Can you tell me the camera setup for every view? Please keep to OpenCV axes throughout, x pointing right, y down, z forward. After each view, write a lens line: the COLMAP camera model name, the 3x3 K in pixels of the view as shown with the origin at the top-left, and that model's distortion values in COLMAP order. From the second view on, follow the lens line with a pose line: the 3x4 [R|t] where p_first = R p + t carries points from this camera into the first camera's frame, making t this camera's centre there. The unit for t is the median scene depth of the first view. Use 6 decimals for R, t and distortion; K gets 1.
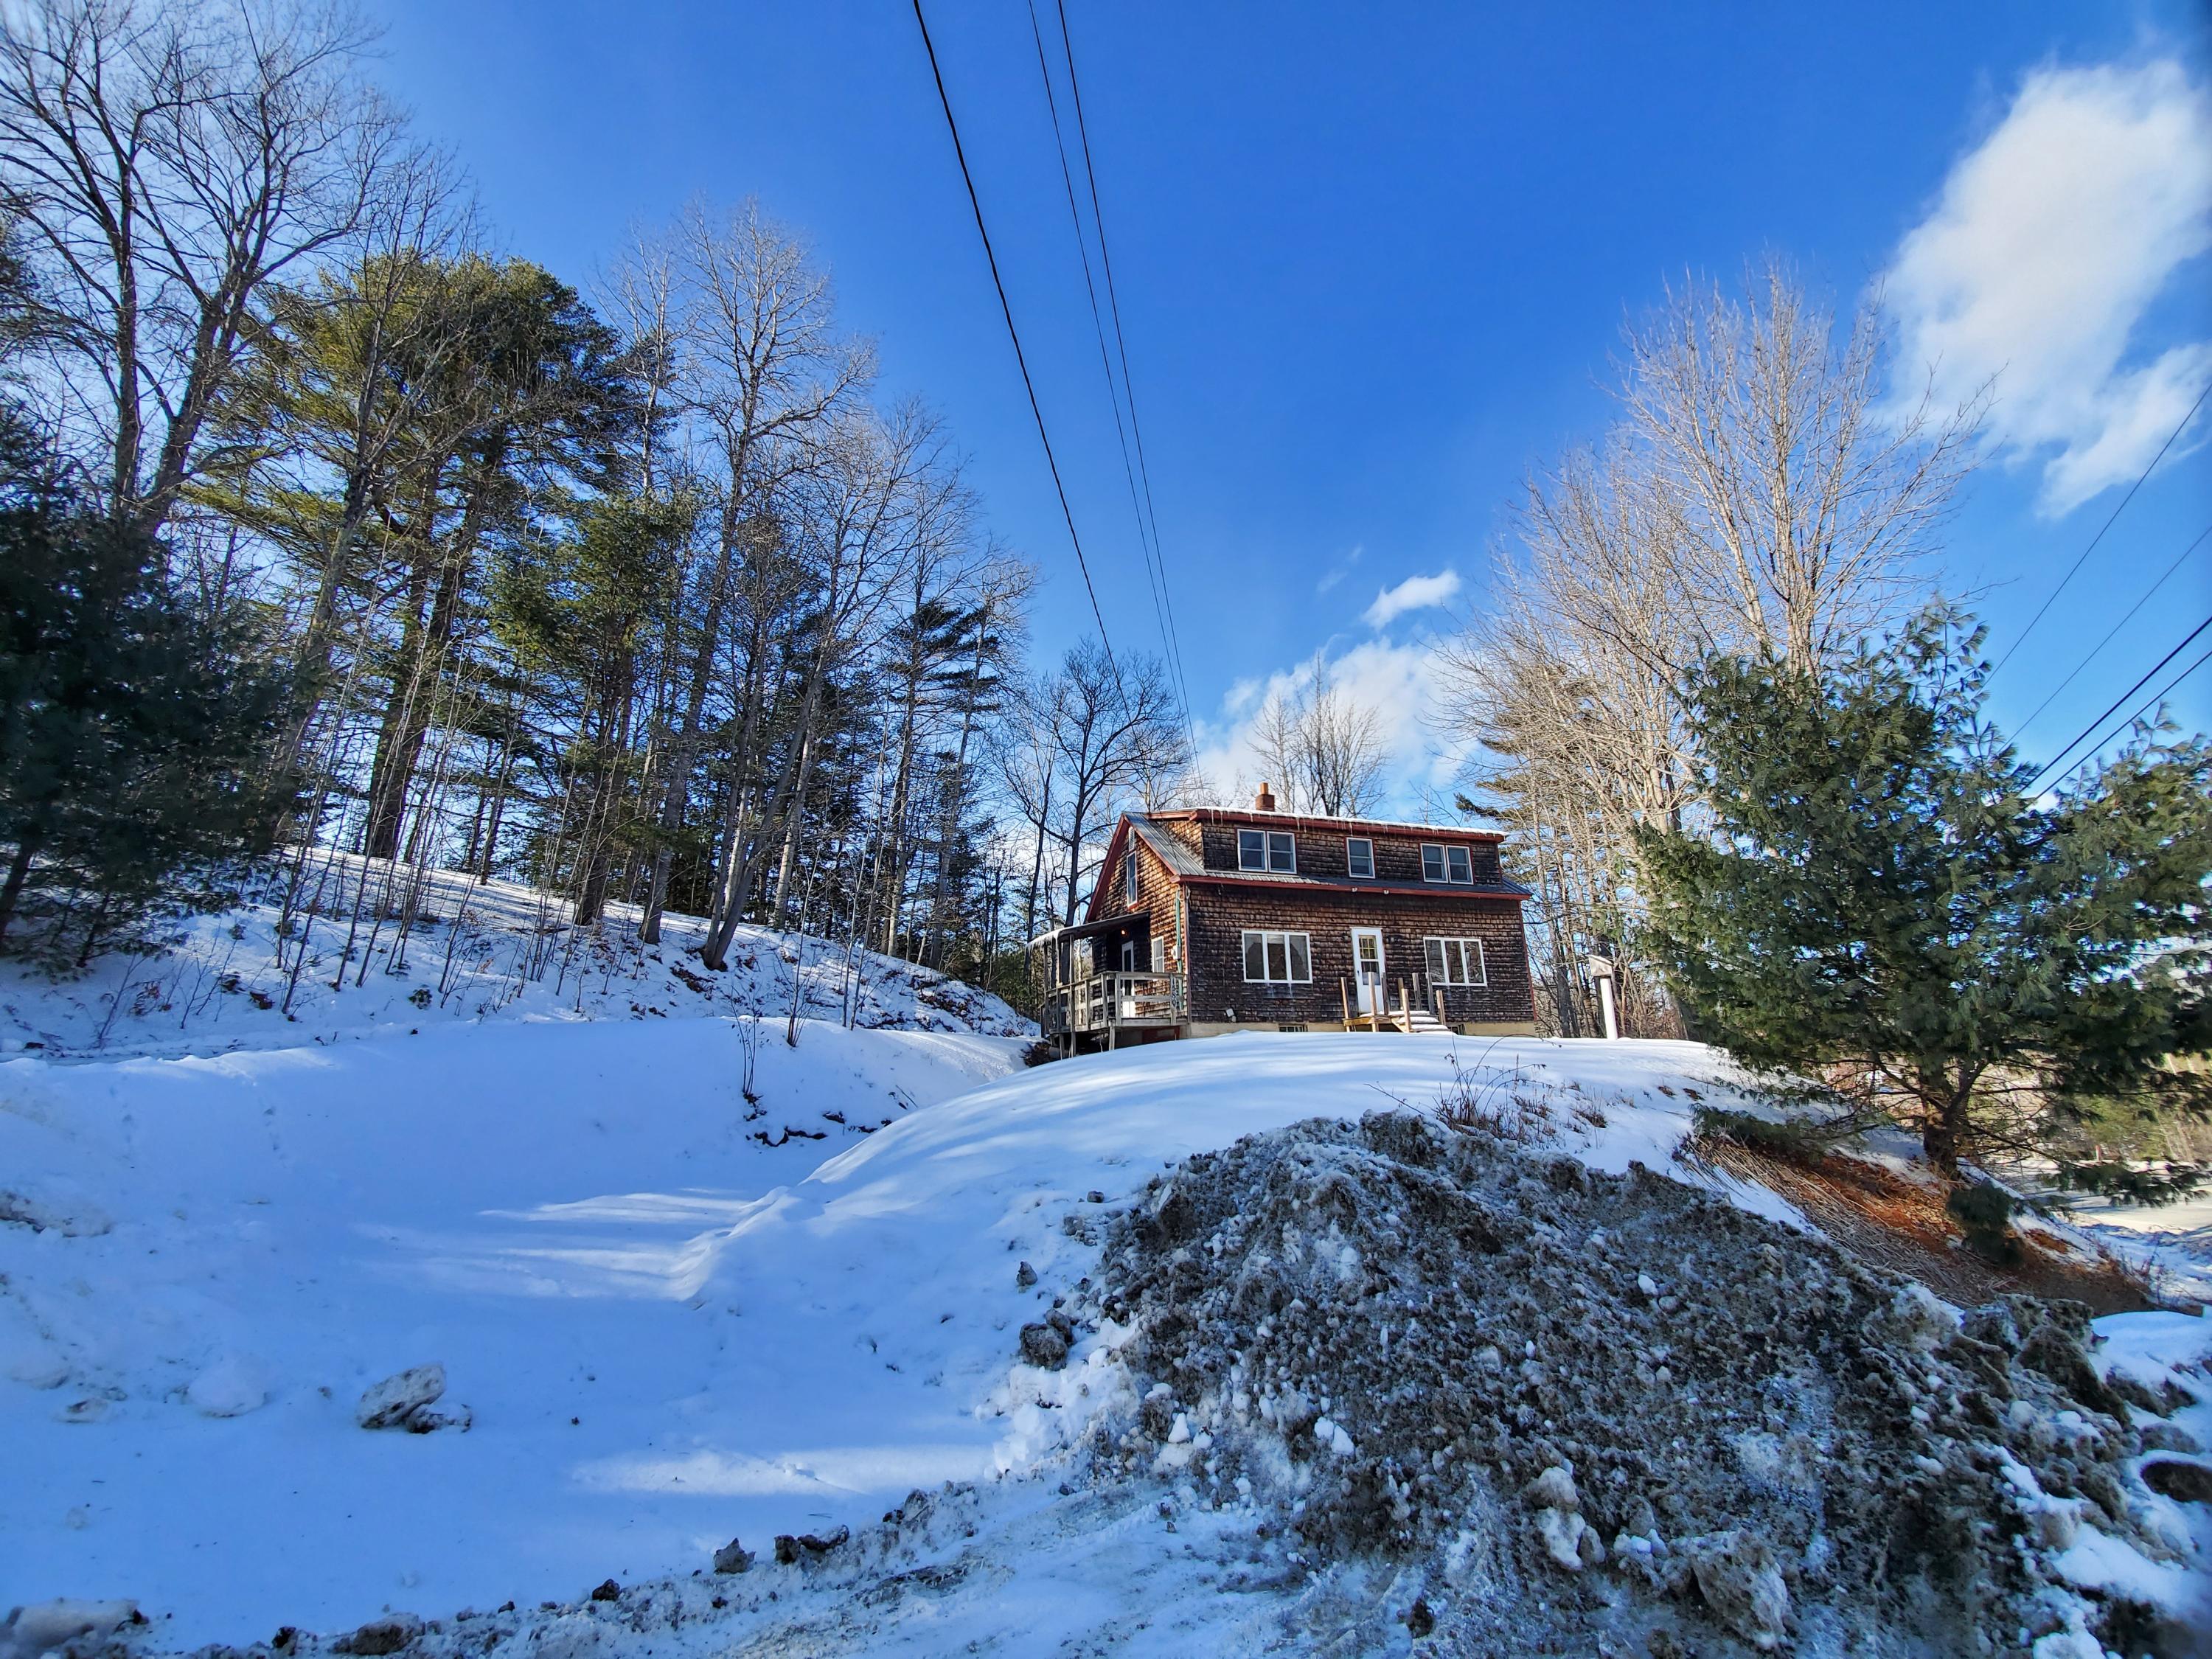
lens RADIAL K [[874.4, 0, 1127.2], [0, 874.4, 801.2], [0, 0, 1]] dist [0.010899, -0.015868]
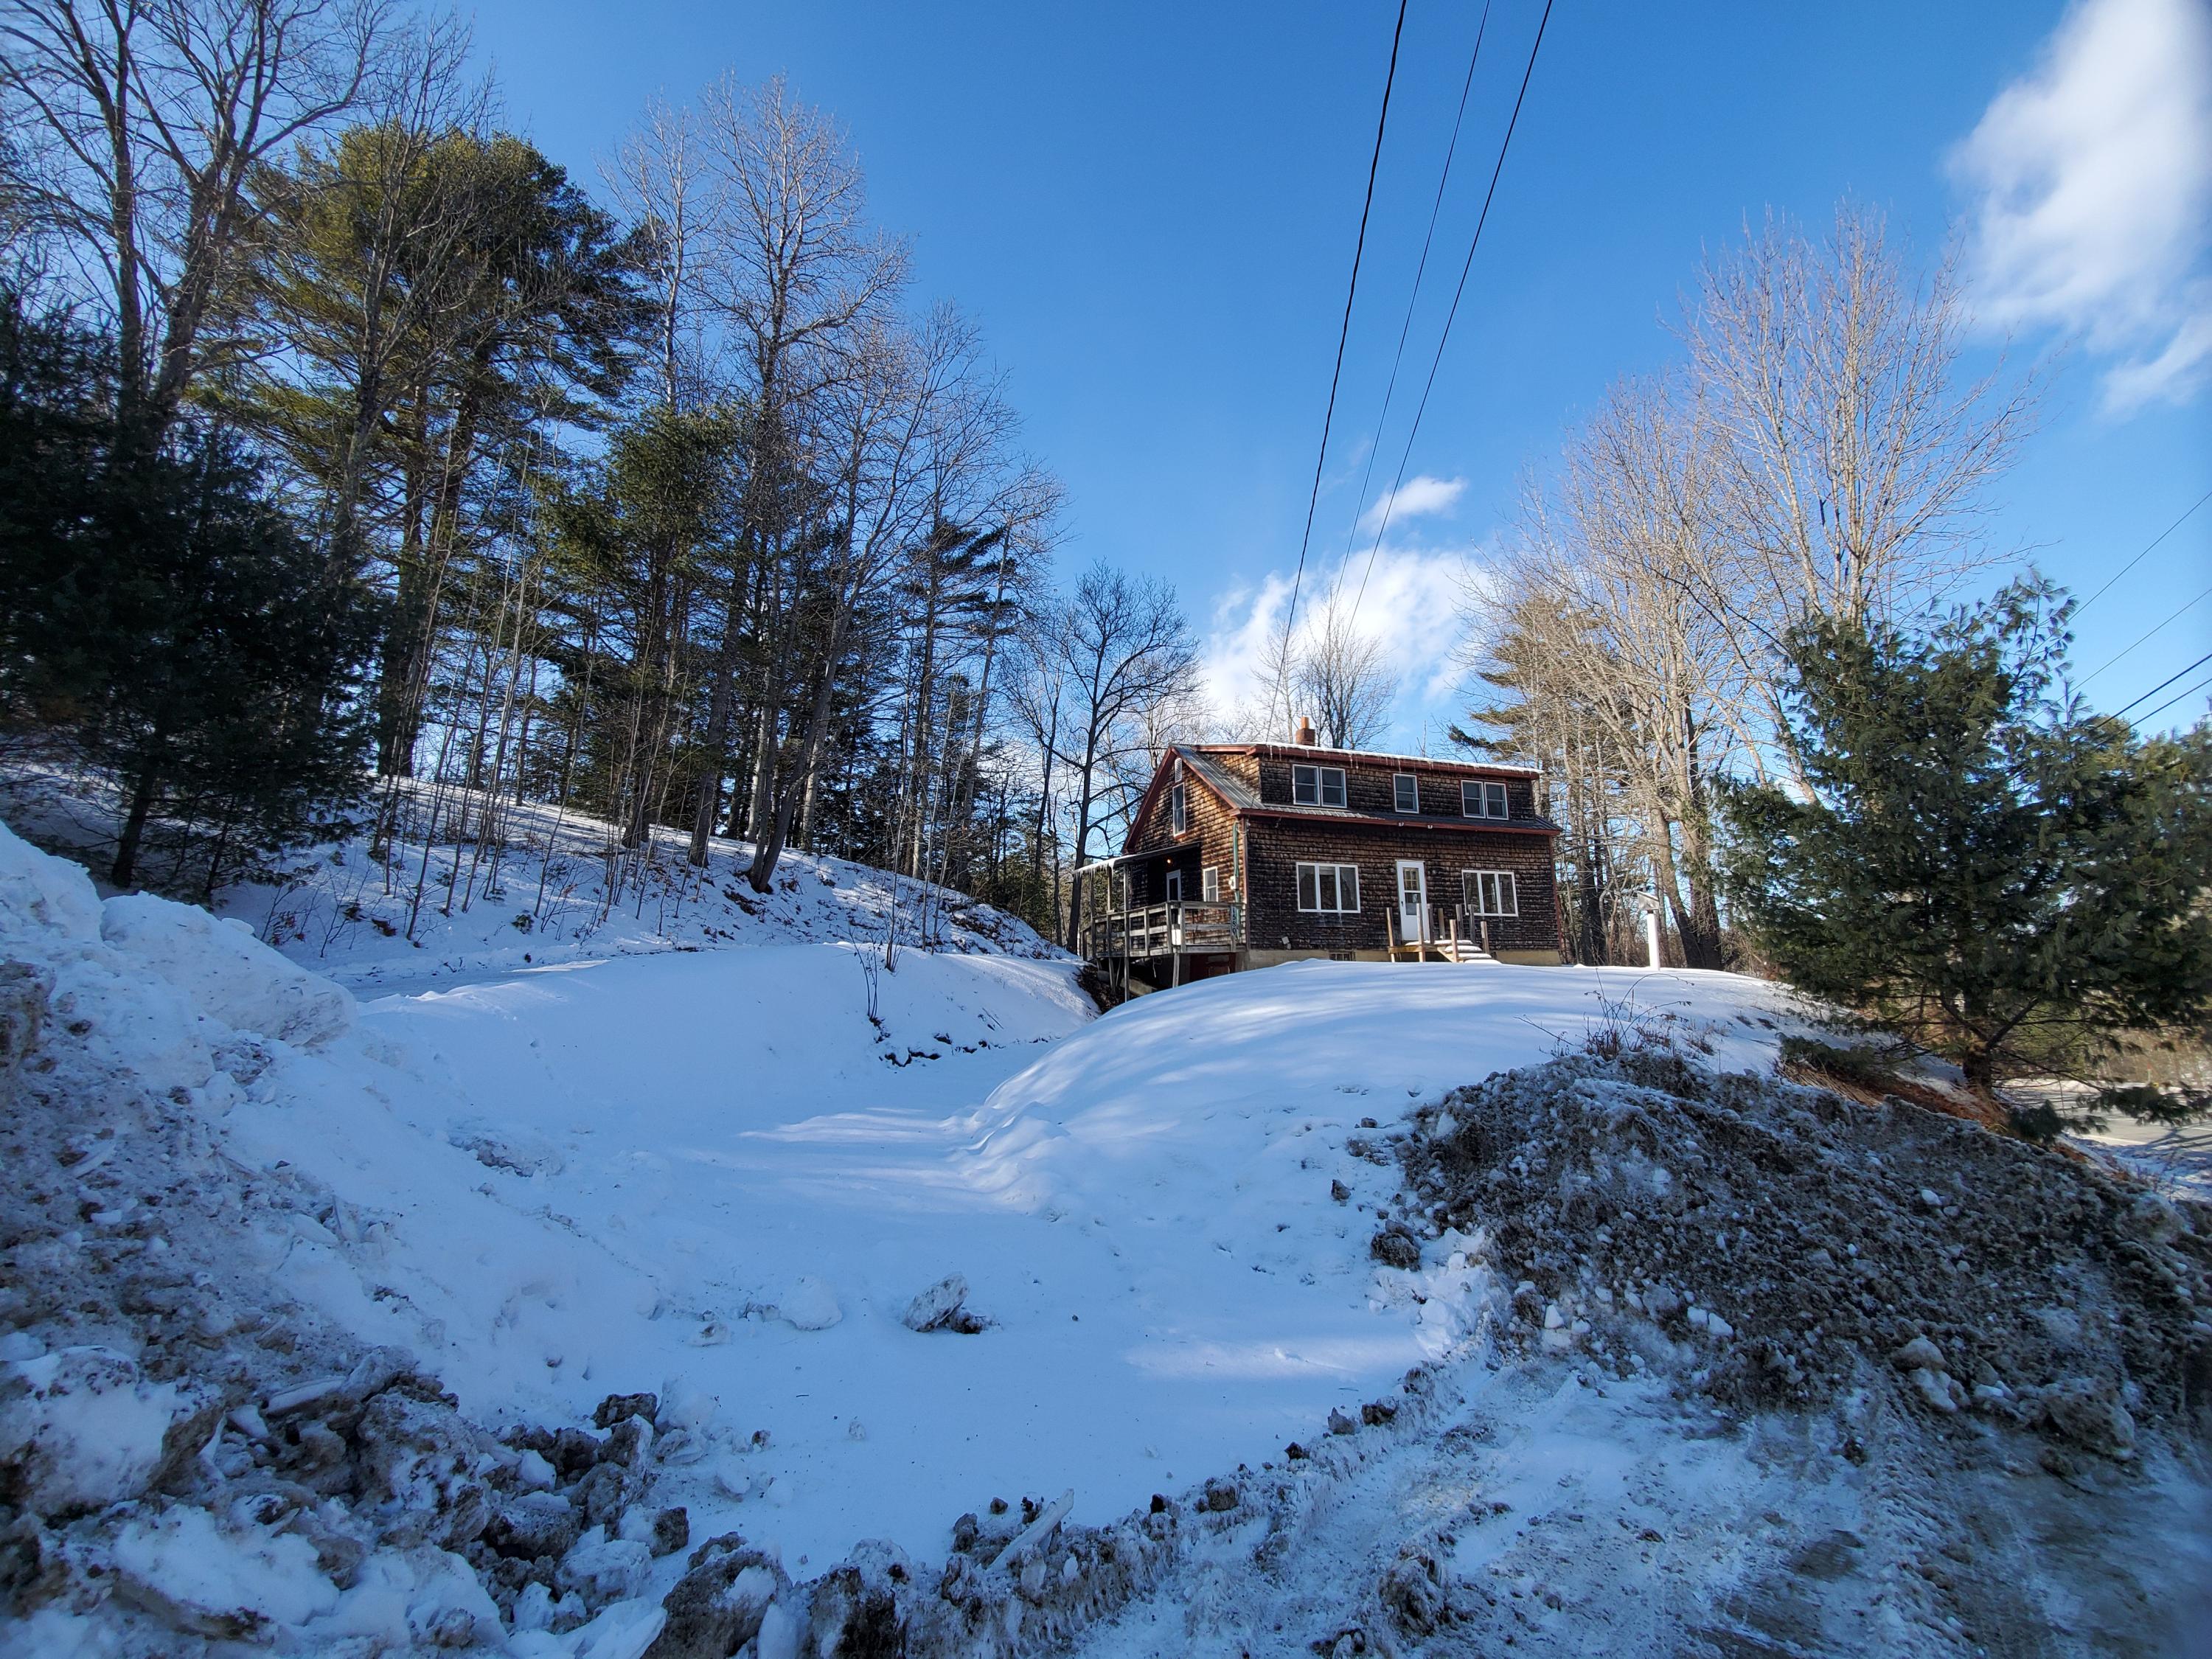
lens RADIAL K [[874.4, 0, 1127.2], [0, 874.4, 801.2], [0, 0, 1]] dist [0.010899, -0.015868]
pose [[0.999149, 0.013975, 0.038807, -0.120022], [-0.017446, 0.995734, 0.090601, -0.016608], [-0.037376, -0.091200, 0.995131, -0.020573]]
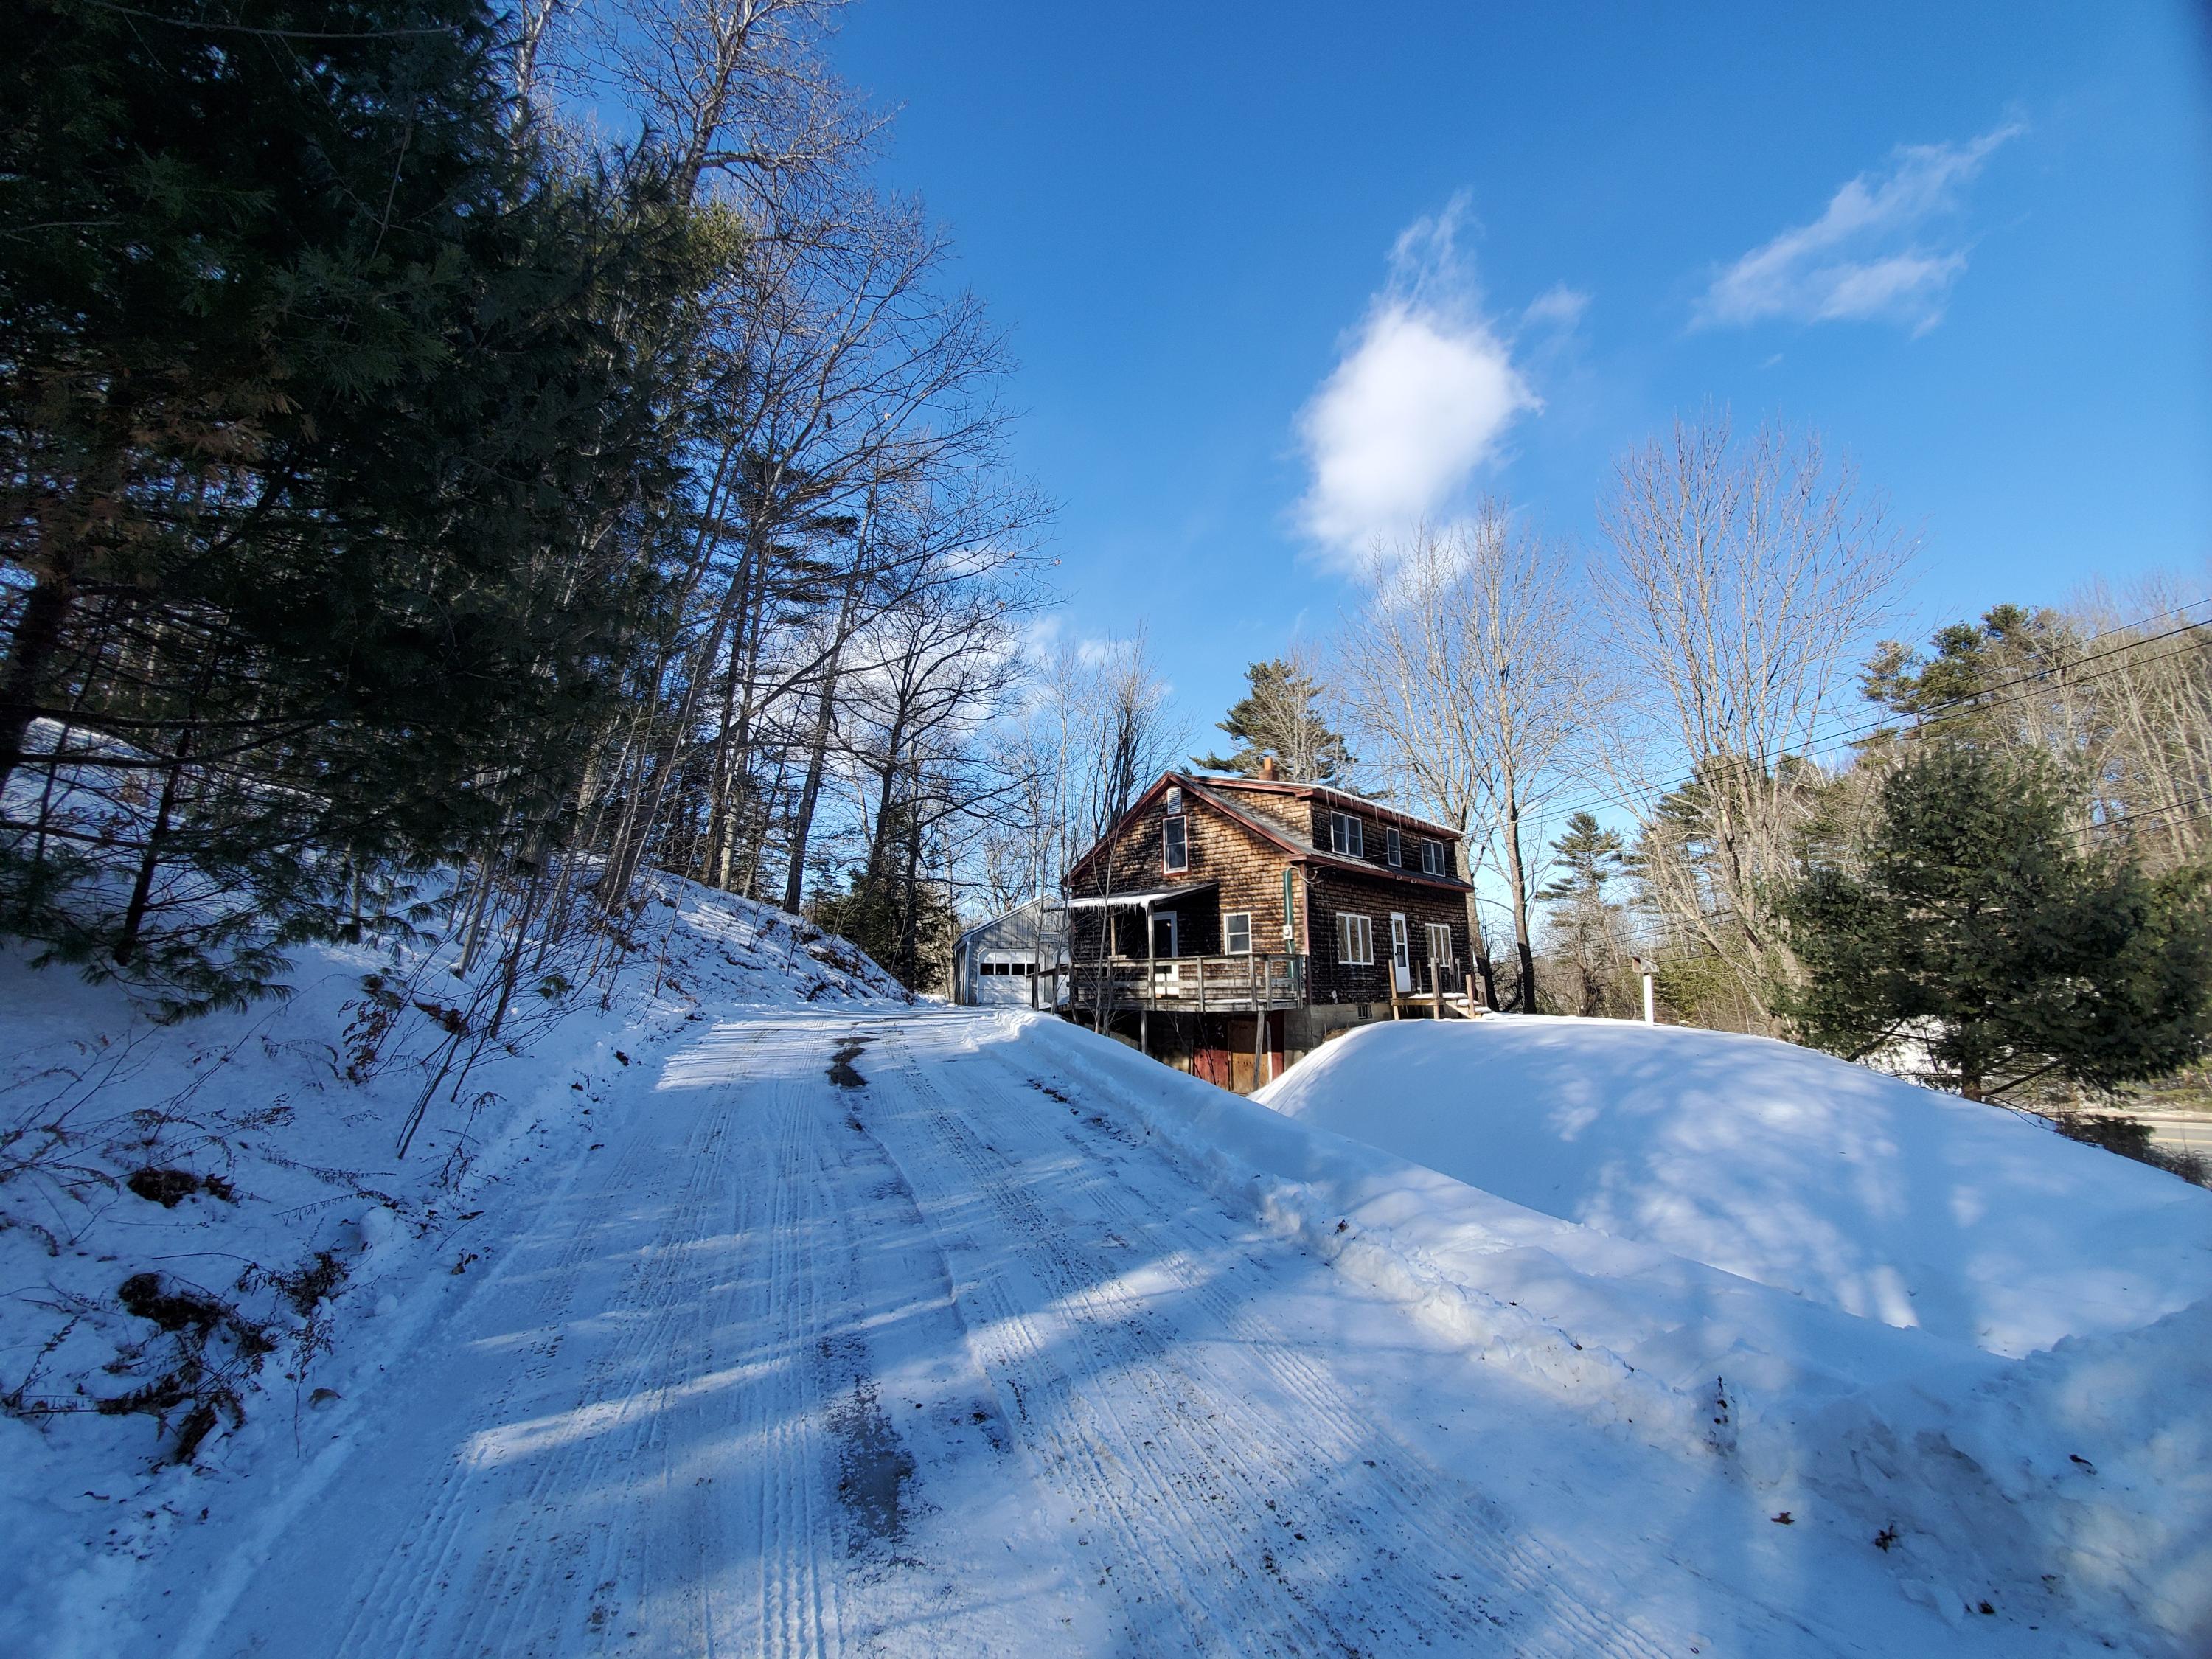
lens RADIAL K [[862.5, 0, 1106.0], [0, 862.5, 829.5], [0, 0, 1]] dist [0.000261, 0.000020]
pose [[0.878871, 0.090347, 0.468427, -0.620897], [-0.138056, 0.988056, 0.068452, 0.023716], [-0.456648, -0.124830, 0.880846, 0.284146]]
